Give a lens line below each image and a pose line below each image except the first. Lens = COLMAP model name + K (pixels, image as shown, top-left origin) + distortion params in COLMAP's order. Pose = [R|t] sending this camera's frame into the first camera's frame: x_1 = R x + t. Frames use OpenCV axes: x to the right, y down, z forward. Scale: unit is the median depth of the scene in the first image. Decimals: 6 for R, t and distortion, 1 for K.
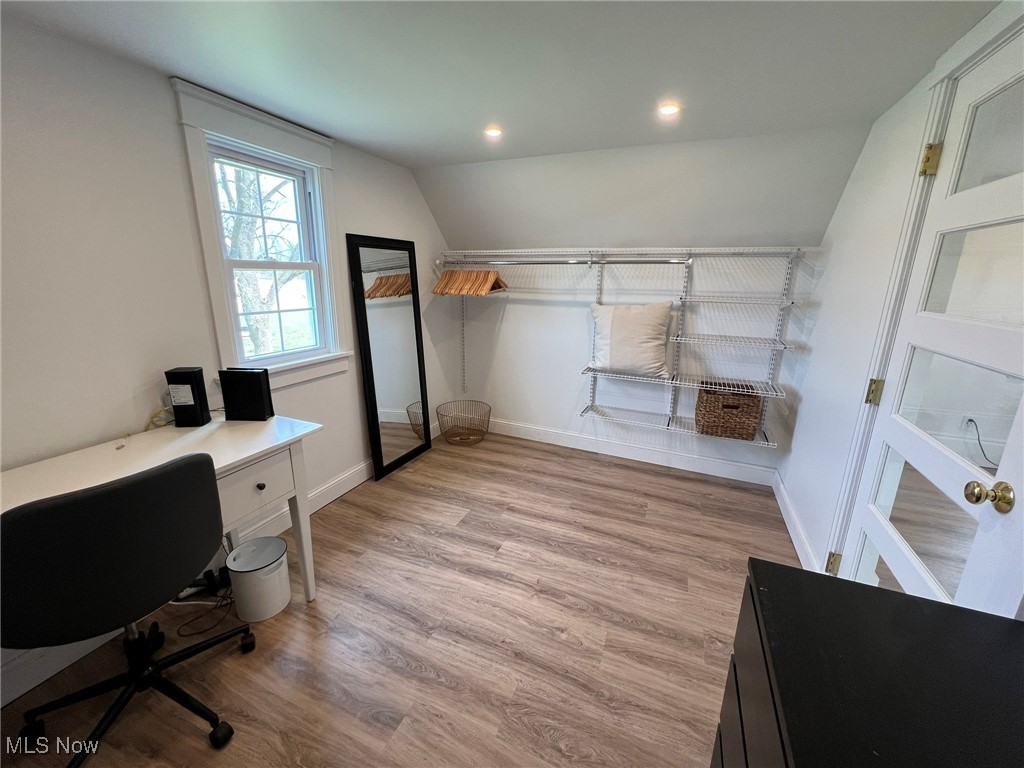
lens RADIAL K [[411.1, 0, 508.7], [0, 411.1, 381.6], [0, 0, 1]] dist [0.000962, -0.000345]
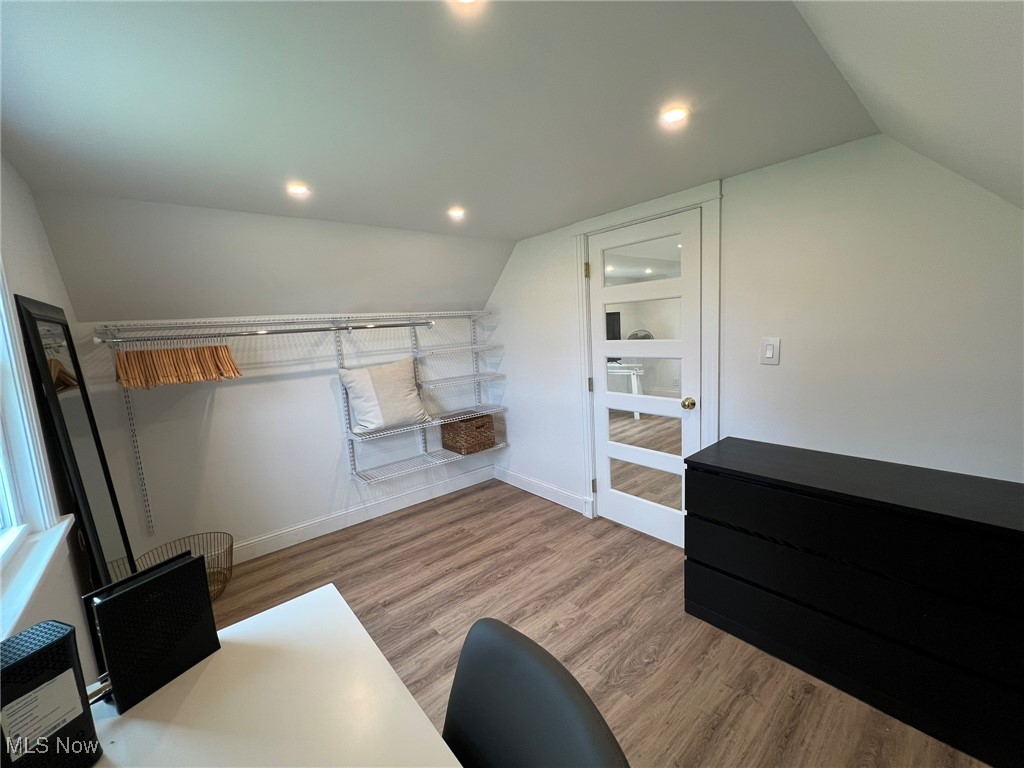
lens RADIAL K [[411.1, 0, 509.4], [0, 411.1, 381.7], [0, 0, 1]] dist [0.000962, -0.000345]
pose [[0.447047, -0.161068, 0.879890, -0.526116], [0.286965, 0.957487, 0.029474, -0.085001], [-0.847231, 0.239321, 0.474263, 0.234757]]
